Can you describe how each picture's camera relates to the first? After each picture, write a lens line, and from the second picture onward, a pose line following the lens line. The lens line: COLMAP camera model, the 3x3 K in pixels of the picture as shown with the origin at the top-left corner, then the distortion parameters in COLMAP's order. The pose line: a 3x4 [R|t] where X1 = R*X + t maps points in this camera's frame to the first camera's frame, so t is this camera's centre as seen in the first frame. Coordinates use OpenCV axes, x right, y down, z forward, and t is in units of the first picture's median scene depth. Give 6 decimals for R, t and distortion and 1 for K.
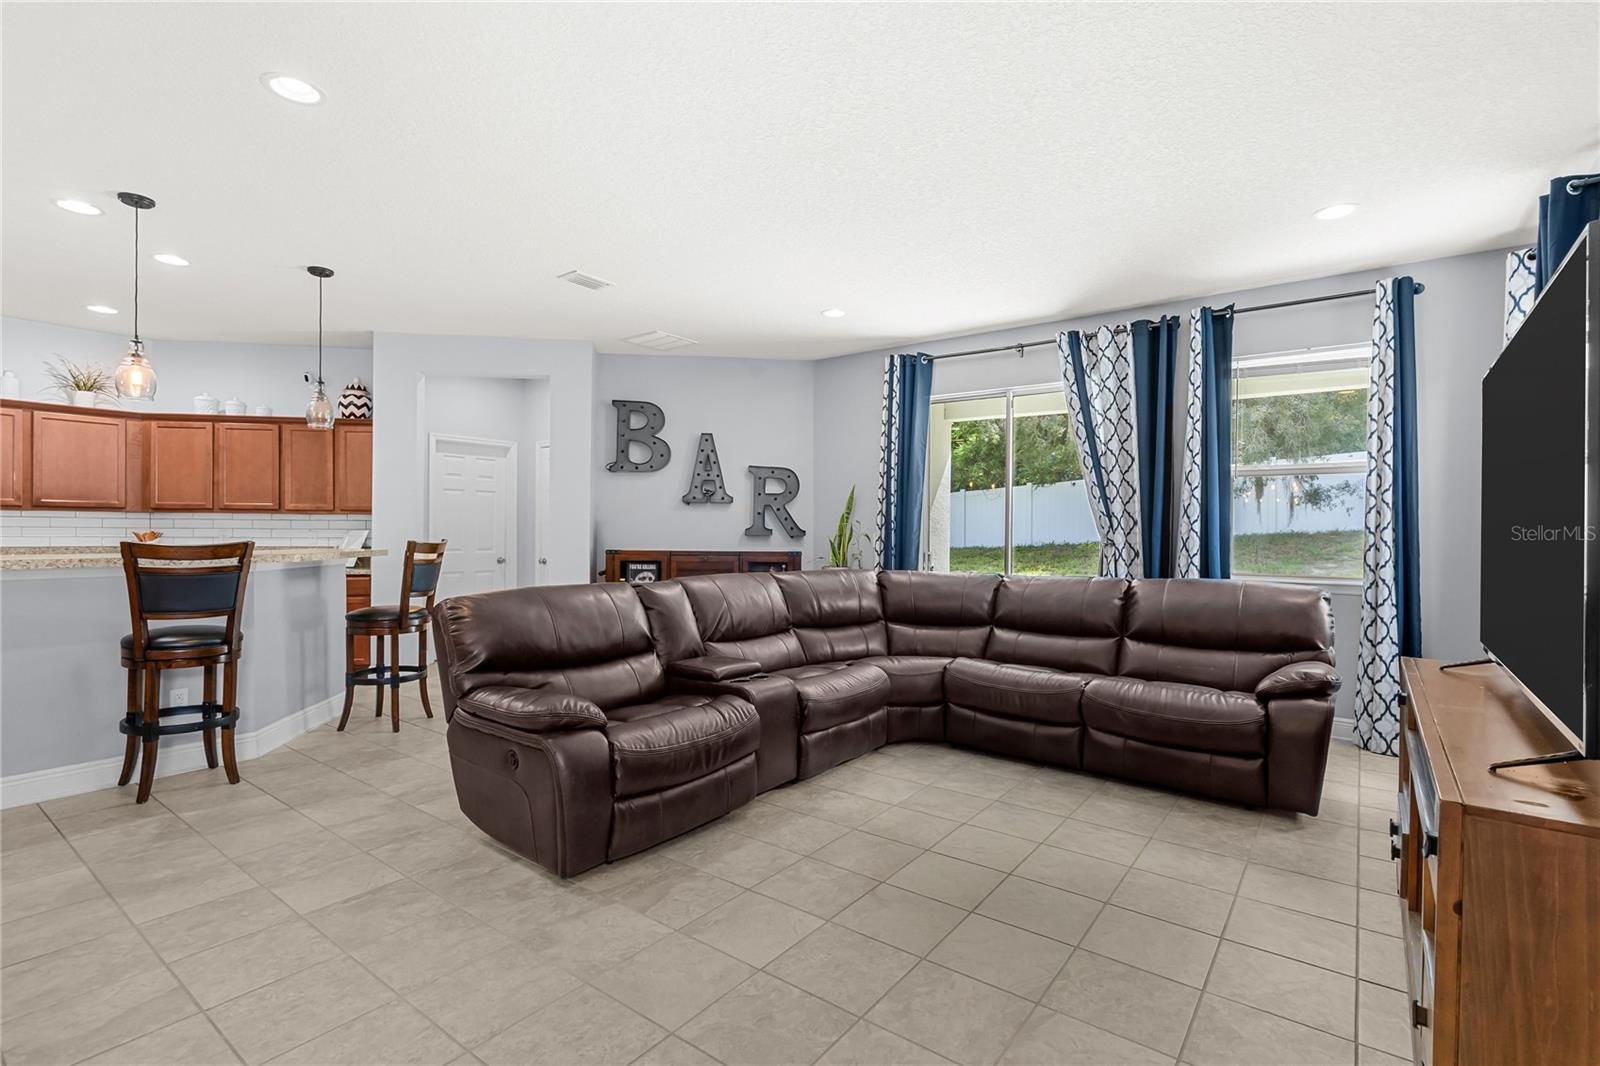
lens RADIAL K [[744.9, 0, 800.1], [0, 744.9, 534.6], [0, 0, 1]] dist [-0.001728, -0.000300]
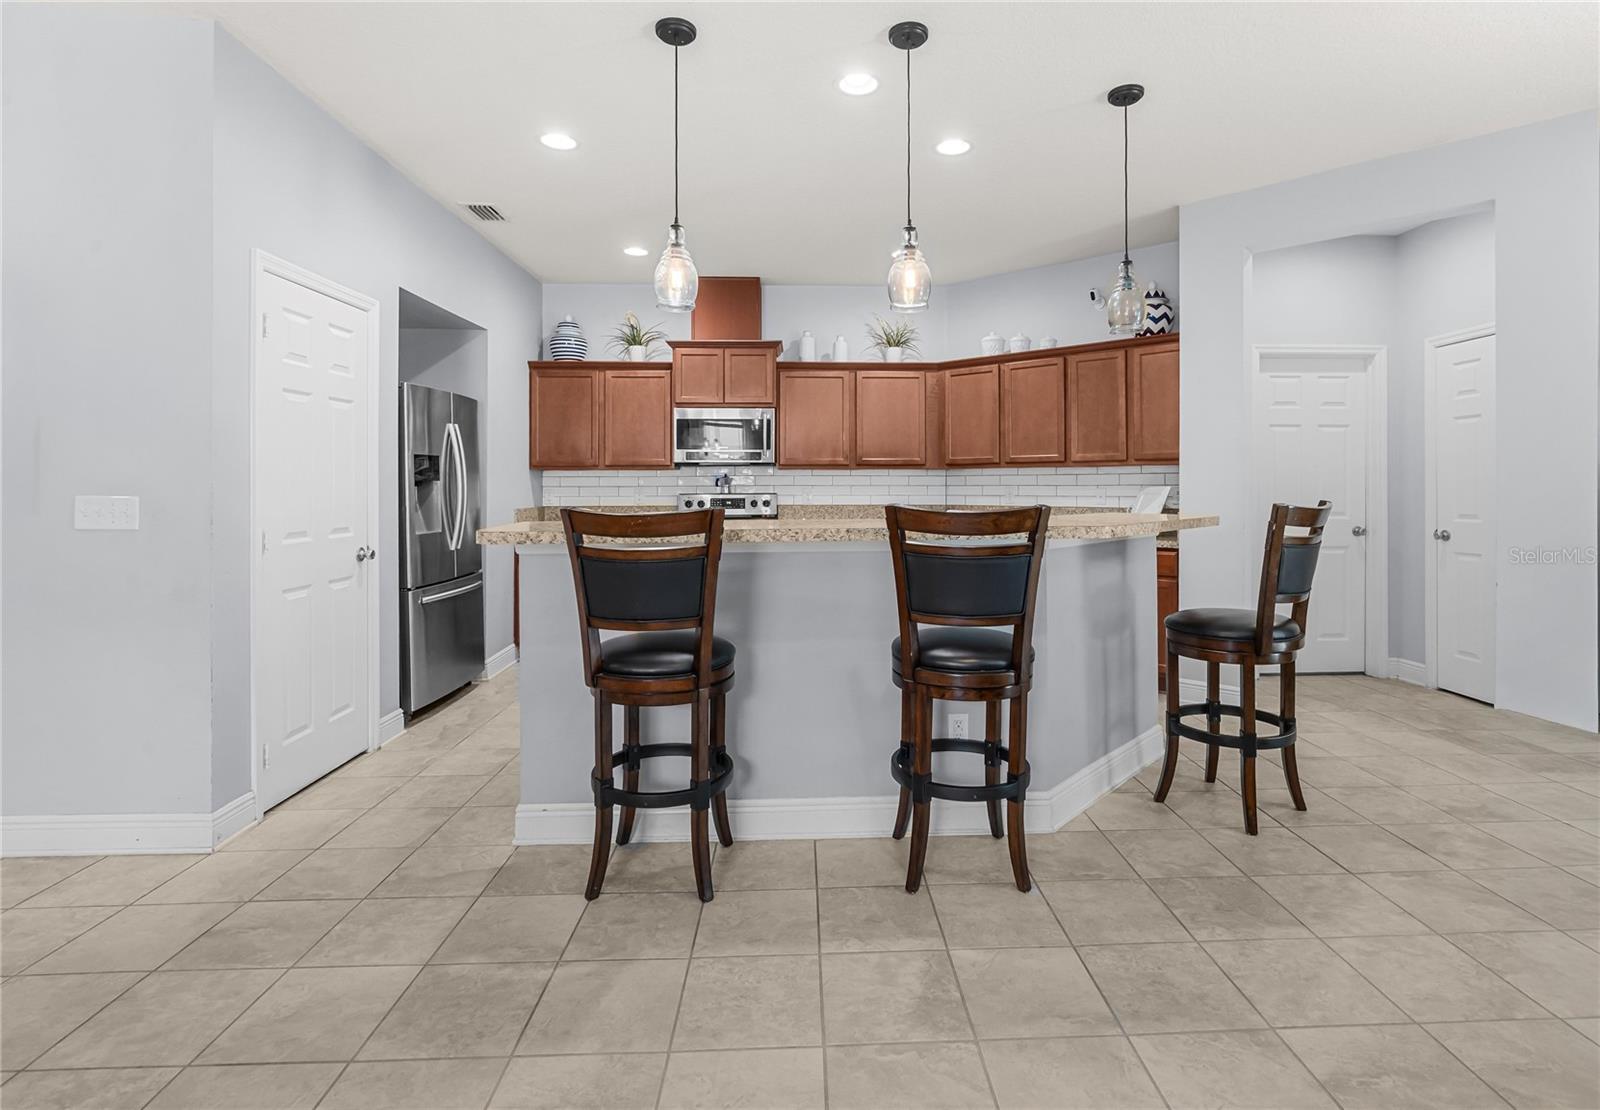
lens RADIAL K [[777.7, 0, 828.9], [0, 777.7, 489.7], [0, 0, 1]] dist [-0.012268, 0.003799]
pose [[0.630580, -0.004590, -0.776111, -0.266648], [0.004315, 0.999988, -0.002408, -0.002556], [0.776113, -0.001831, 0.630592, 0.345486]]
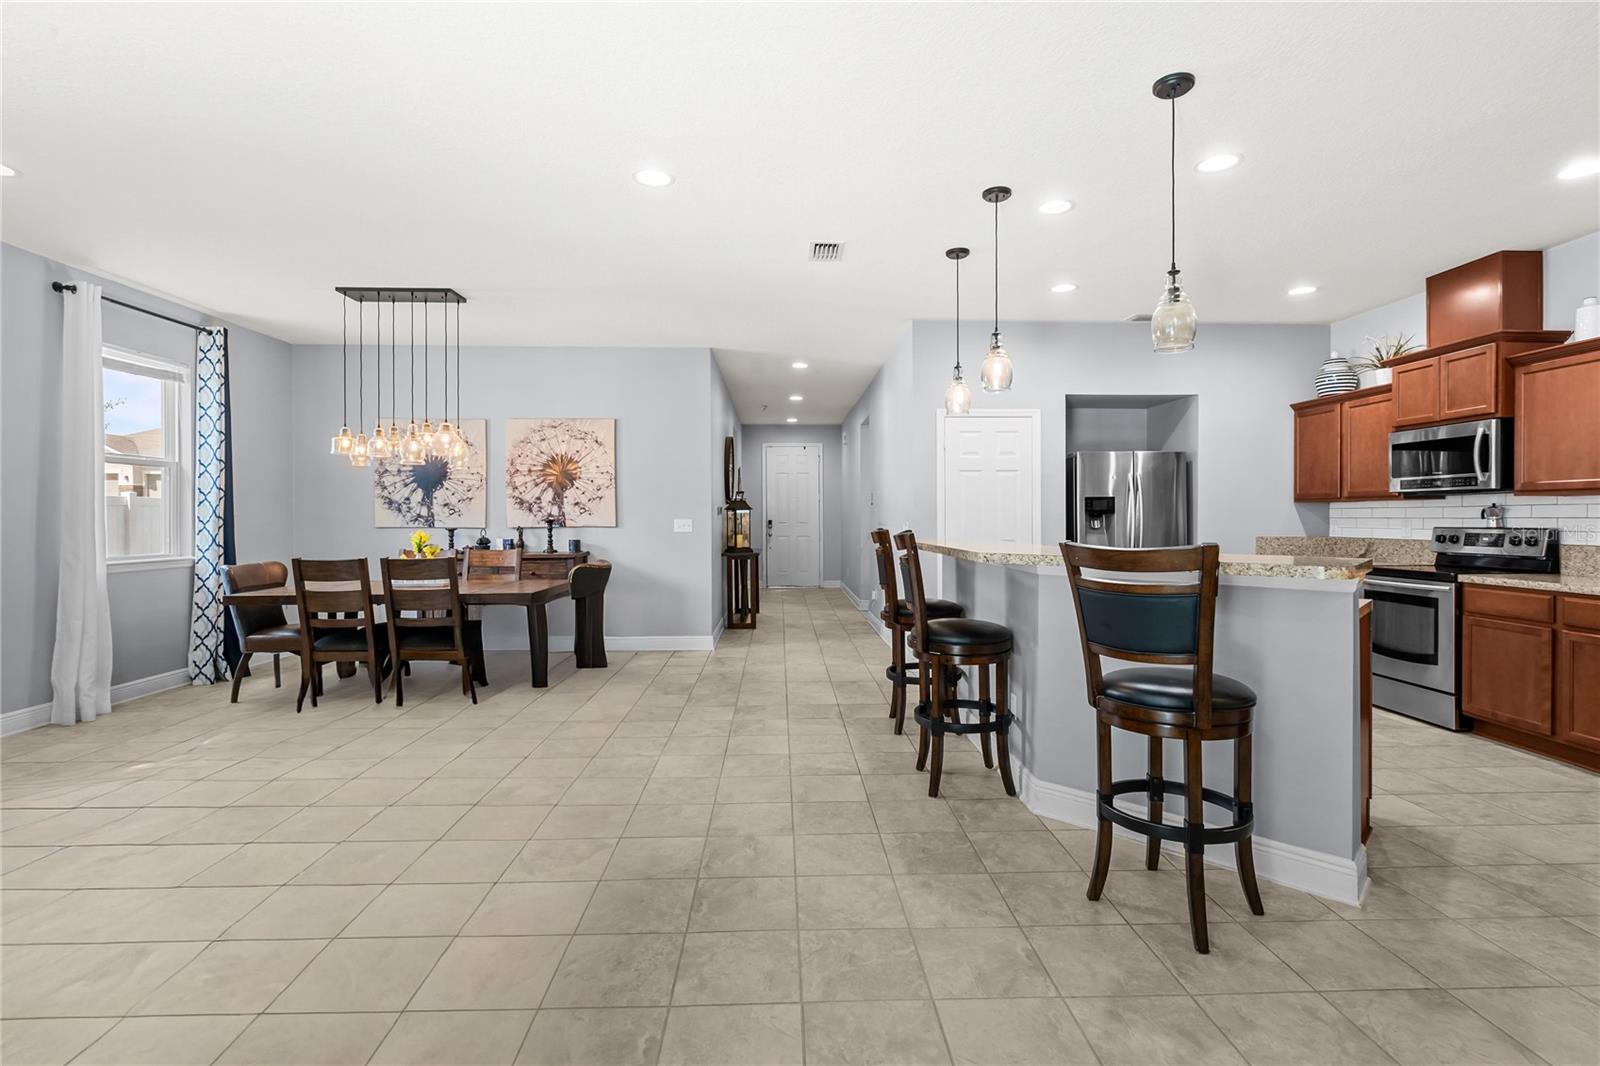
lens RADIAL K [[744.9, 0, 800.3], [0, 744.9, 517.1], [0, 0, 1]] dist [-0.001728, -0.000300]
pose [[-0.781278, -0.006777, -0.624146, -0.042367], [-0.007714, 0.999970, -0.001202, -0.006038], [0.624135, 0.003875, -0.781307, 1.213979]]
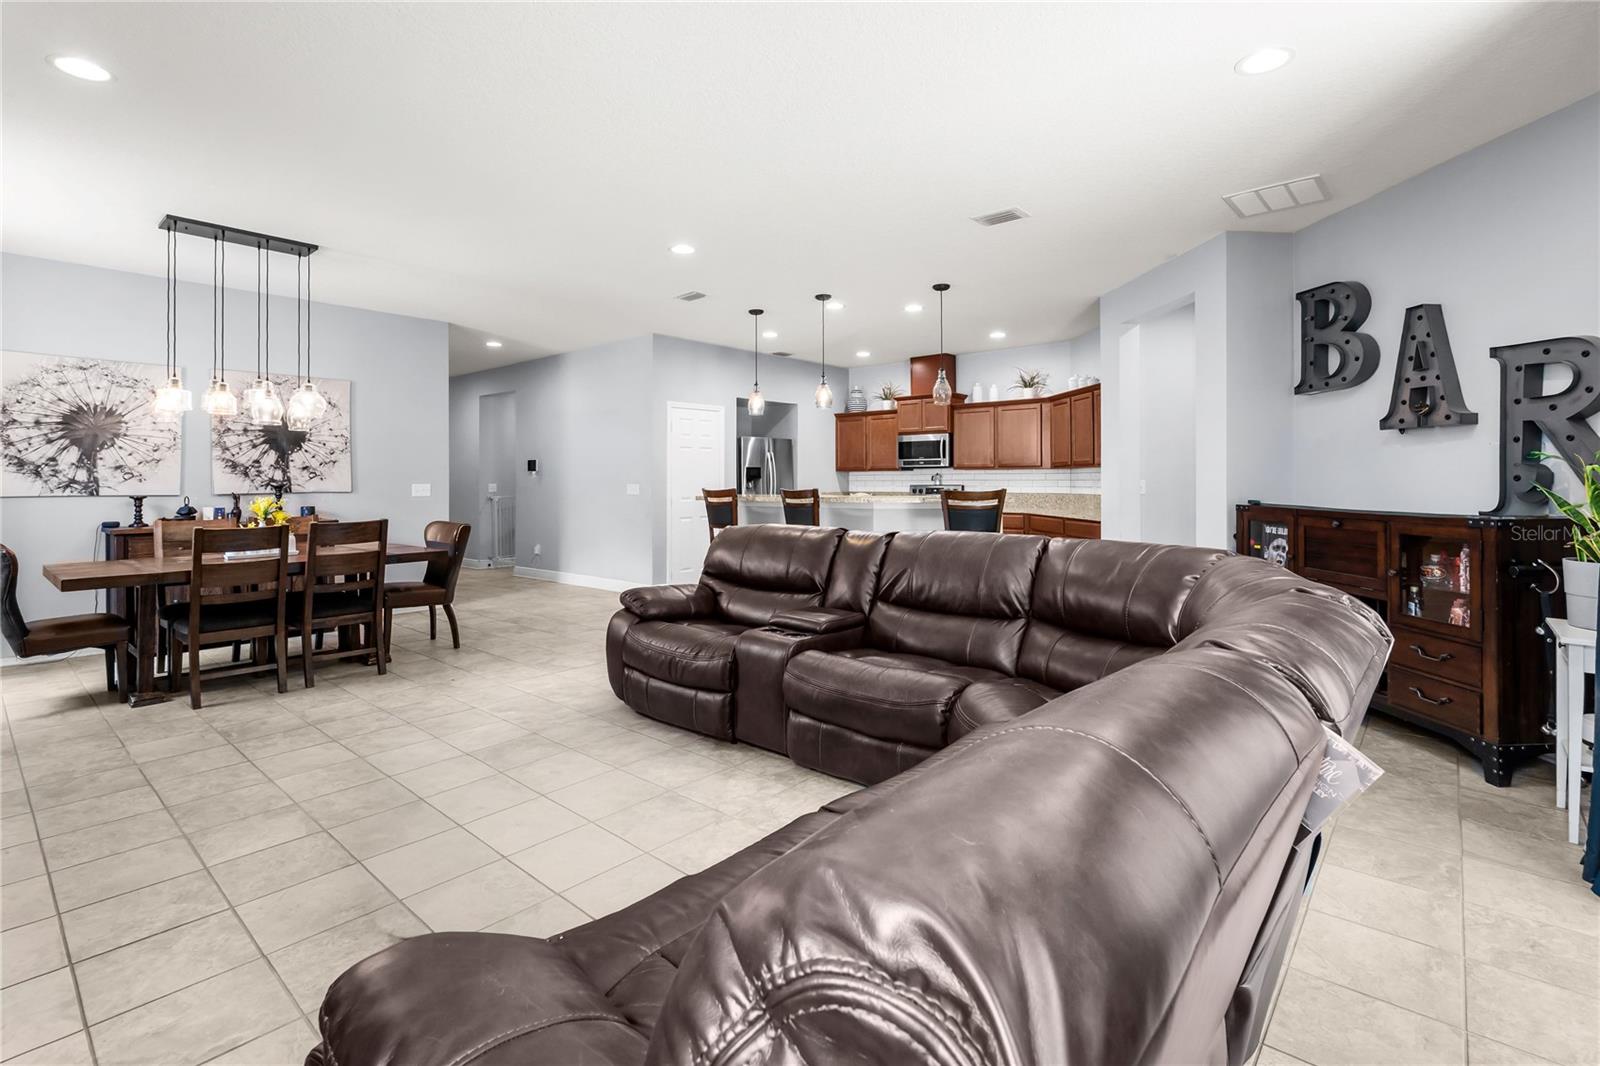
lens RADIAL K [[744.9, 0, 807.9], [0, 744.9, 474.8], [0, 0, 1]] dist [-0.001728, -0.000300]
pose [[-0.068932, -0.015626, -0.997499, 0.665723], [0.000337, 0.999877, -0.015687, 0.003611], [0.997621, -0.001417, -0.068919, 0.811601]]
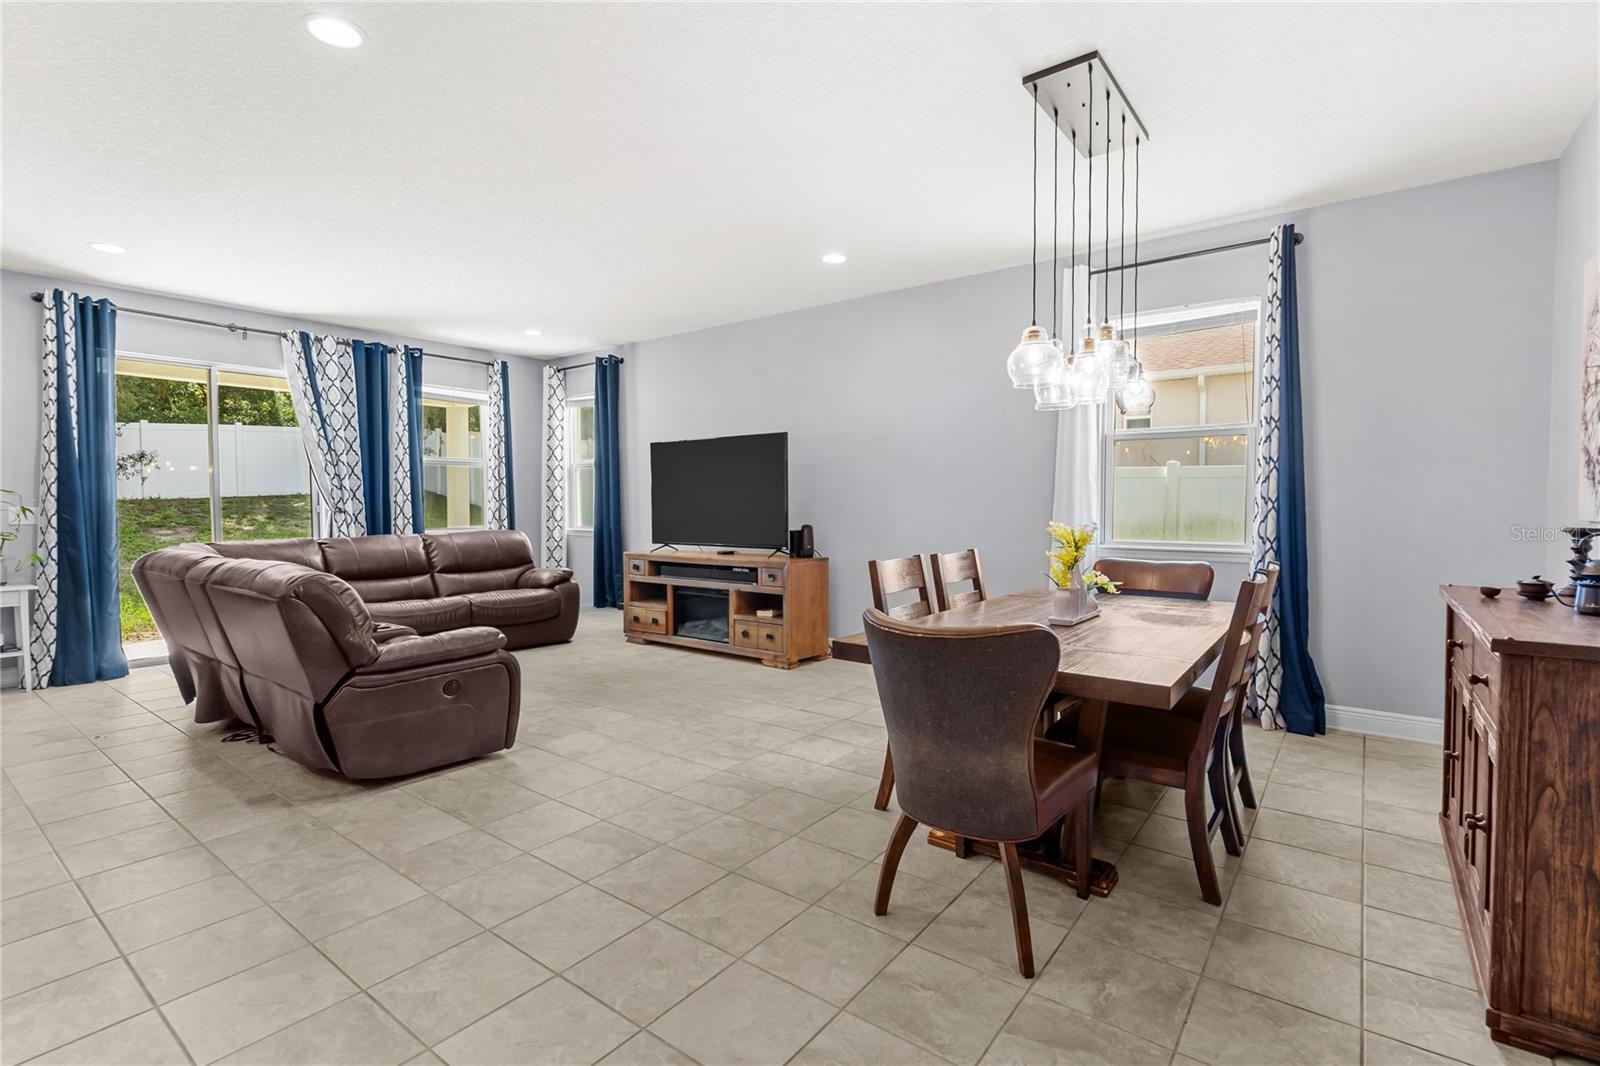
lens RADIAL K [[744.9, 0, 802.7], [0, 744.9, 526.4], [0, 0, 1]] dist [-0.001728, -0.000300]
pose [[0.008335, -0.041118, 0.999120, -0.916703], [0.009970, 0.999108, 0.041034, -0.007081], [-0.999916, 0.009619, 0.008738, 0.228677]]
